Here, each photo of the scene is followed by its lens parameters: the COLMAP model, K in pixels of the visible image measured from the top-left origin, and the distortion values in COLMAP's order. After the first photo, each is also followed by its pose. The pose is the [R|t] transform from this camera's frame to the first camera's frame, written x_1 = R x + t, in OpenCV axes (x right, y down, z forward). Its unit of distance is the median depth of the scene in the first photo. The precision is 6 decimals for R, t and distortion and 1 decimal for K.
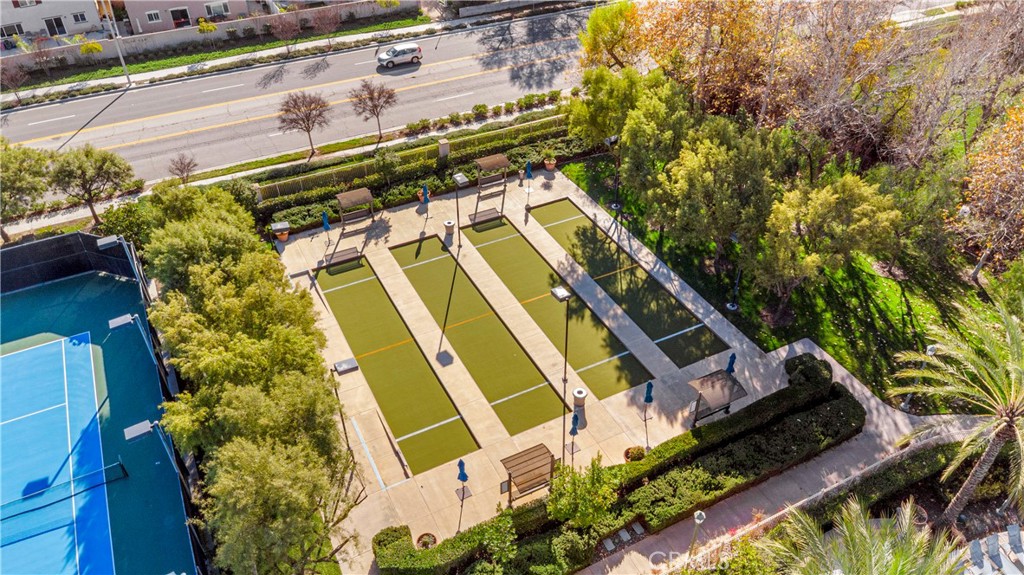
lens RADIAL K [[738.0, 0, 507.1], [0, 738.0, 290.3], [0, 0, 1]] dist [0.004762, -0.001957]
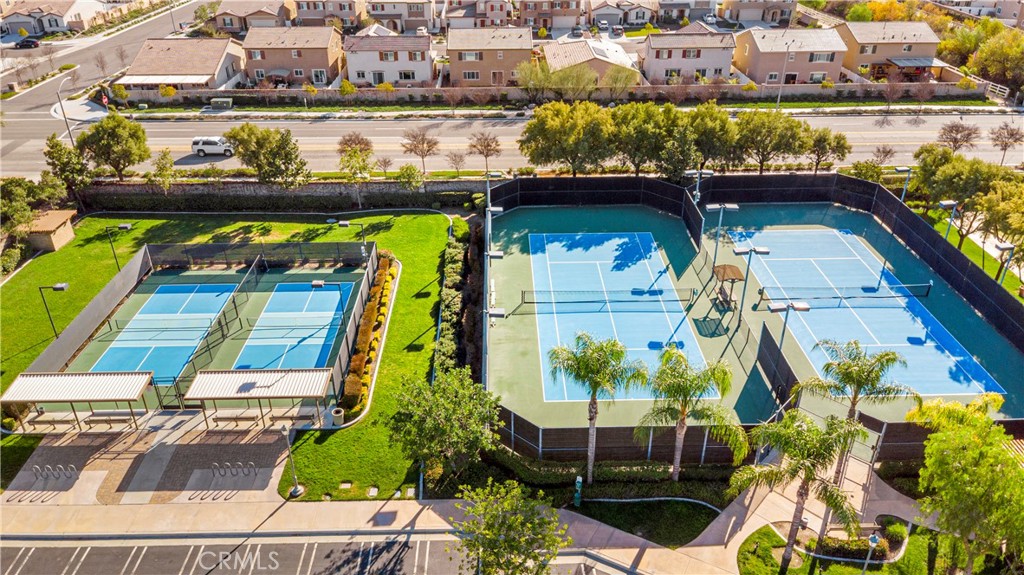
lens RADIAL K [[738.0, 0, 515.6], [0, 738.0, 287.6], [0, 0, 1]] dist [0.004762, -0.001957]
pose [[0.895984, 0.215085, -0.388523, -0.324395], [-0.273077, 0.956772, -0.100085, 0.298931], [0.350201, 0.195771, 0.915987, -0.373873]]
